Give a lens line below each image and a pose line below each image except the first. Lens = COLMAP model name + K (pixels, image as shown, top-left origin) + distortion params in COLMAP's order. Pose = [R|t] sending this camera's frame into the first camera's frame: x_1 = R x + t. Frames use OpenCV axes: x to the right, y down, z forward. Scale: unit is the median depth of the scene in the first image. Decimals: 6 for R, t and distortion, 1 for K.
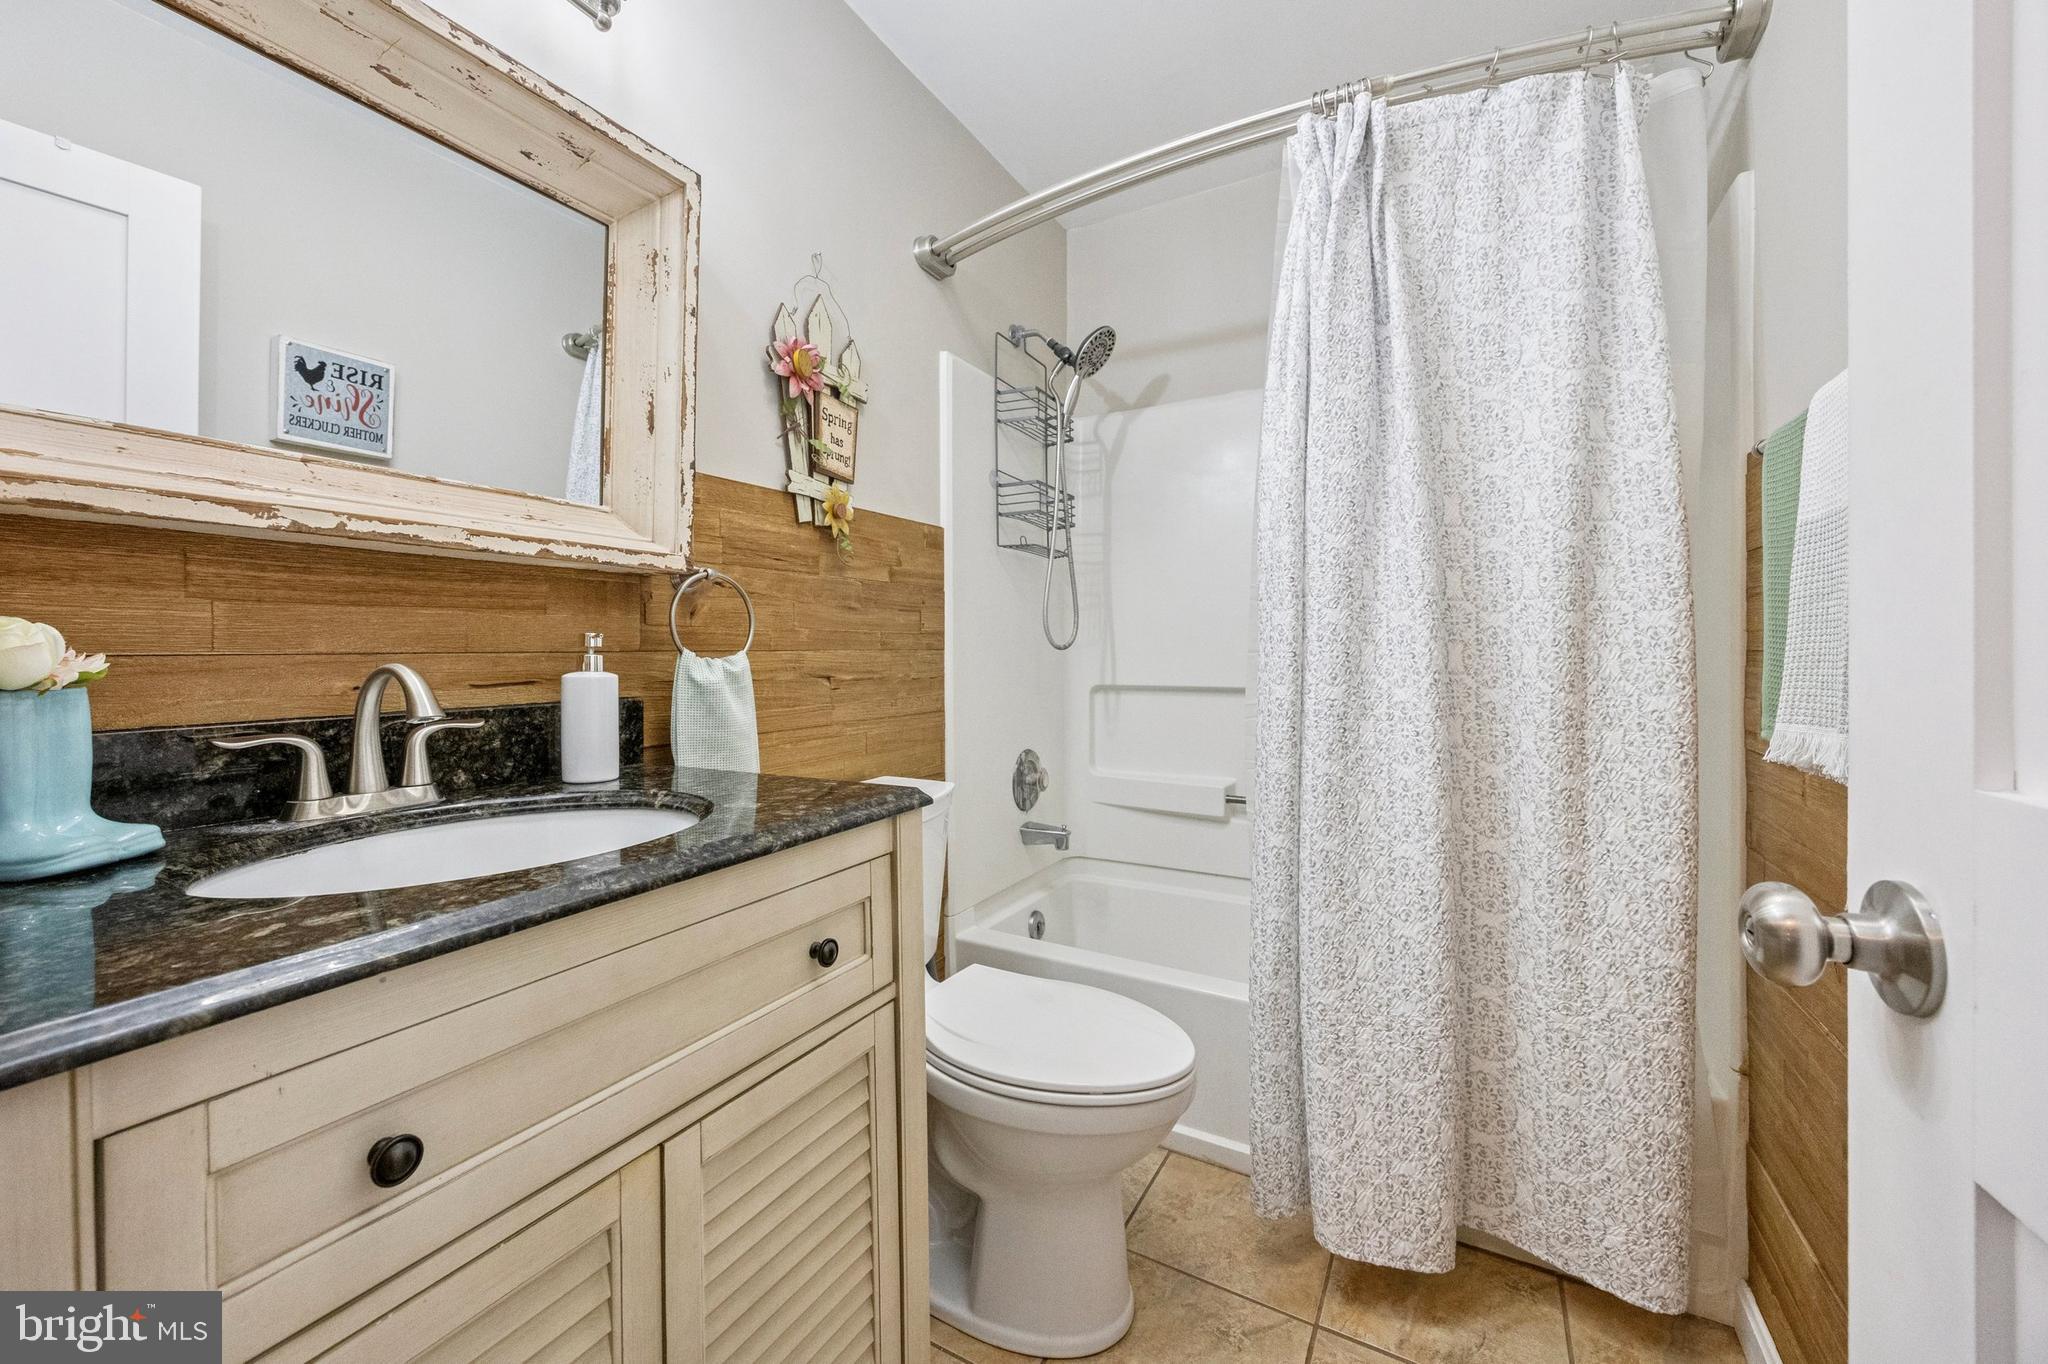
lens RADIAL K [[768.2, 0, 1031.1], [0, 768.2, 670.5], [0, 0, 1]] dist [-0.001793, -0.000495]
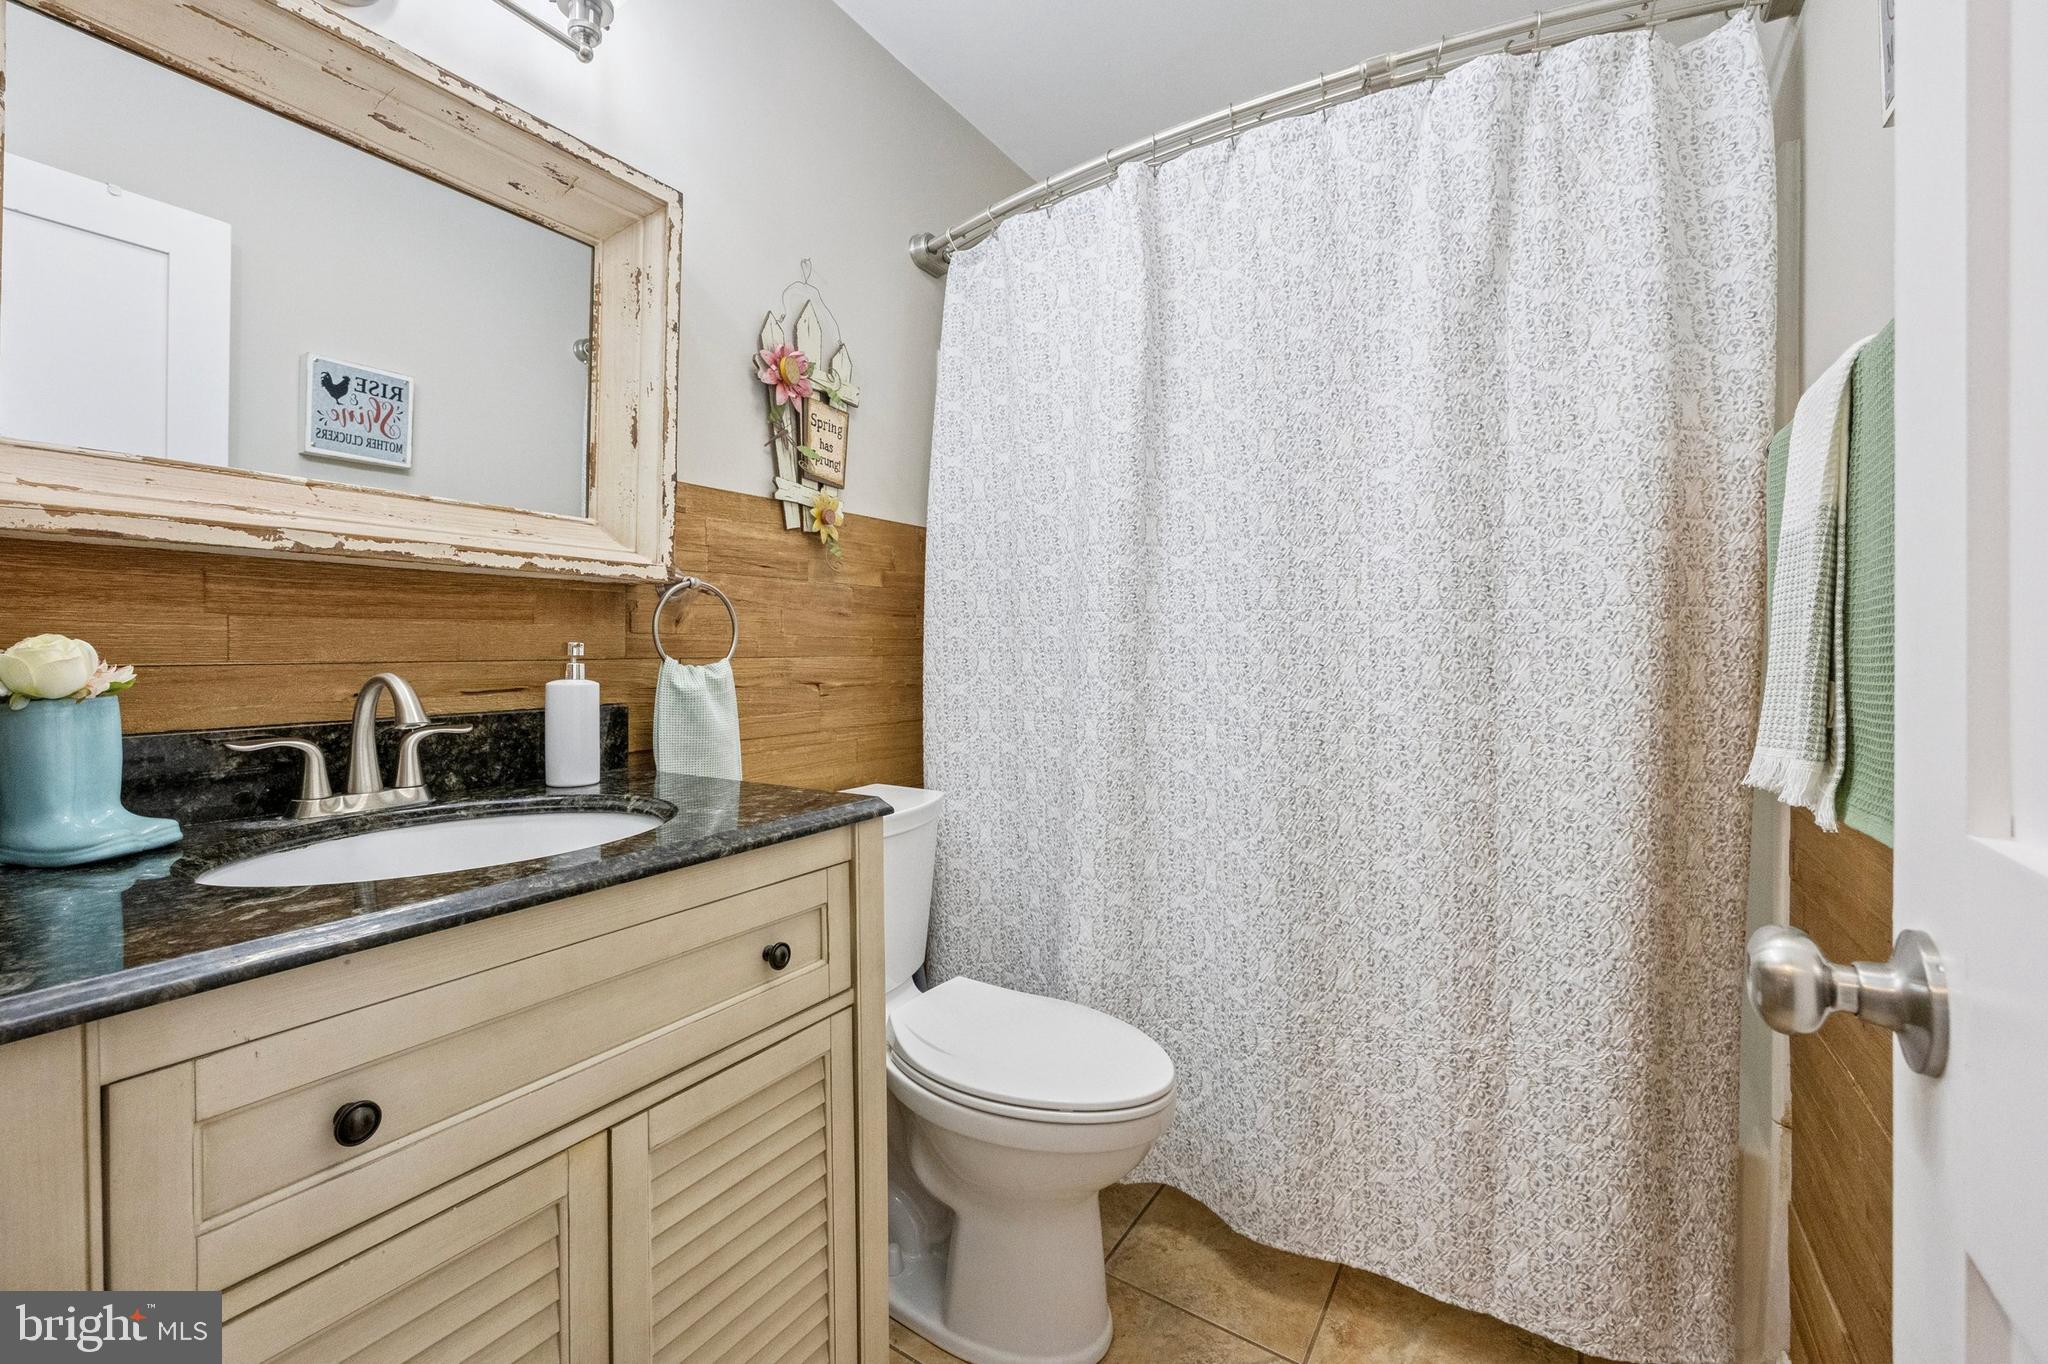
lens RADIAL K [[823.8, 0, 1018.0], [0, 823.8, 671.7], [0, 0, 1]] dist [-0.002168, -0.000014]
pose [[0.996761, 0.005909, -0.080205, 0.128482], [-0.005763, 0.999981, 0.002053, -0.016574], [0.080216, -0.001584, 0.996776, -0.068286]]
